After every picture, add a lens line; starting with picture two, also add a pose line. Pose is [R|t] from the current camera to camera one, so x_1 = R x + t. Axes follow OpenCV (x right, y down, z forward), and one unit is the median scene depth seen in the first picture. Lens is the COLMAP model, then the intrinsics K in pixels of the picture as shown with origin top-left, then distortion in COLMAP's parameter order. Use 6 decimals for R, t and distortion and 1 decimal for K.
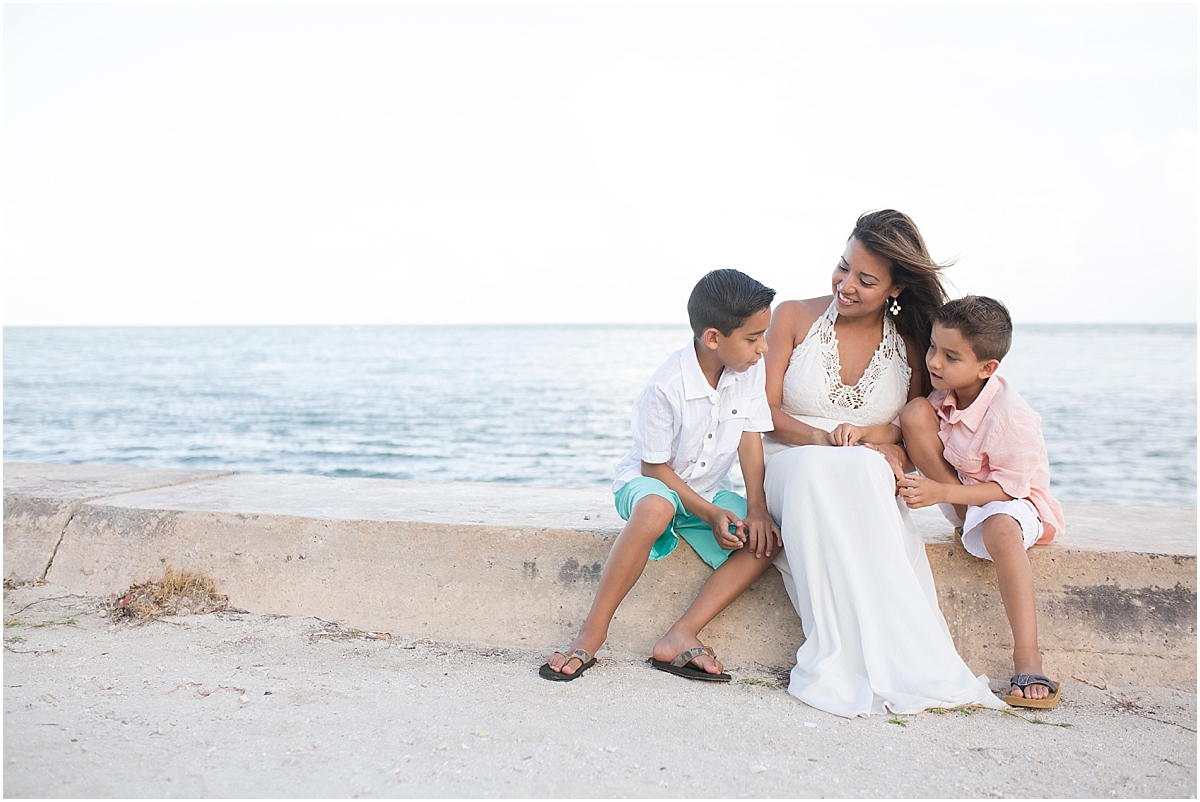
lens RADIAL K [[1186.2, 0, 601.2], [0, 1186.2, 395.8], [0, 0, 1]] dist [-0.023571, 0.000000]
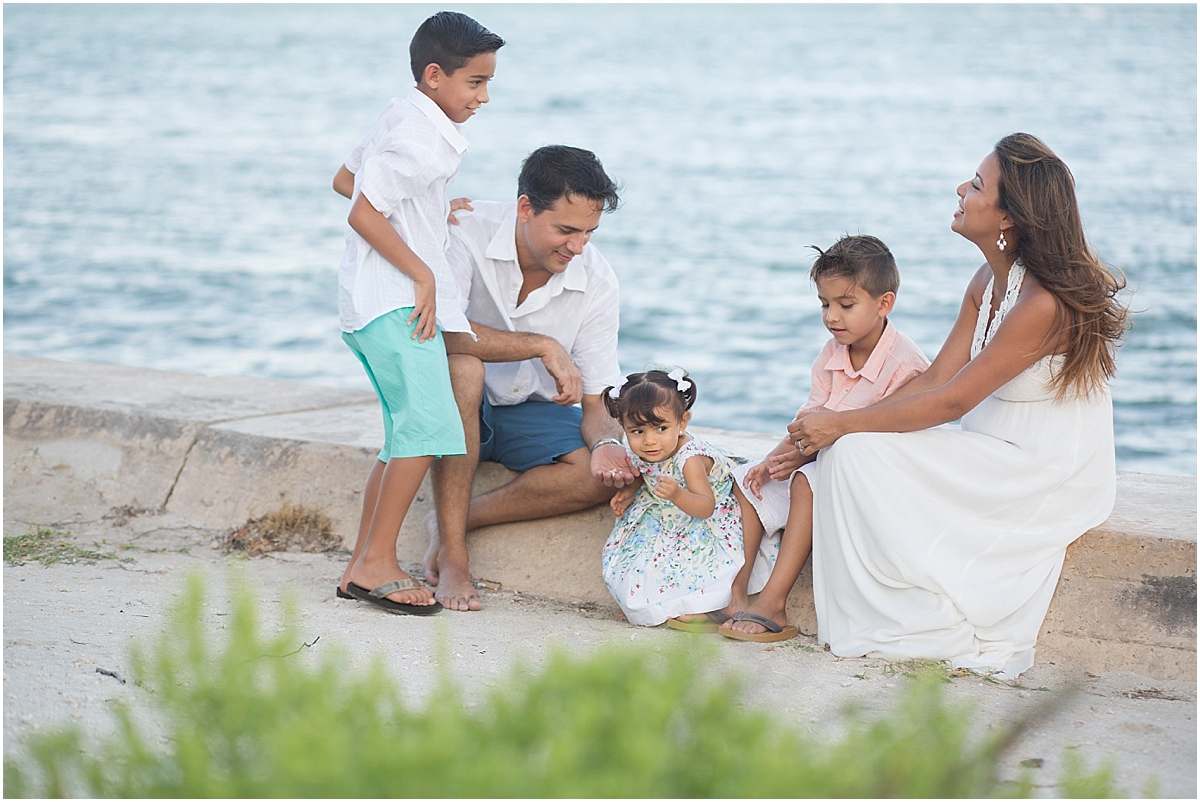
lens RADIAL K [[2987.5, 0, 599.7], [0, 2987.5, 401.5], [0, 0, 1]] dist [-0.044765, 0.000000]
pose [[0.943620, 0.050467, -0.327161, 0.630716], [-0.026216, 0.996599, 0.078119, -0.122217], [0.329991, -0.065138, 0.941734, -1.117684]]
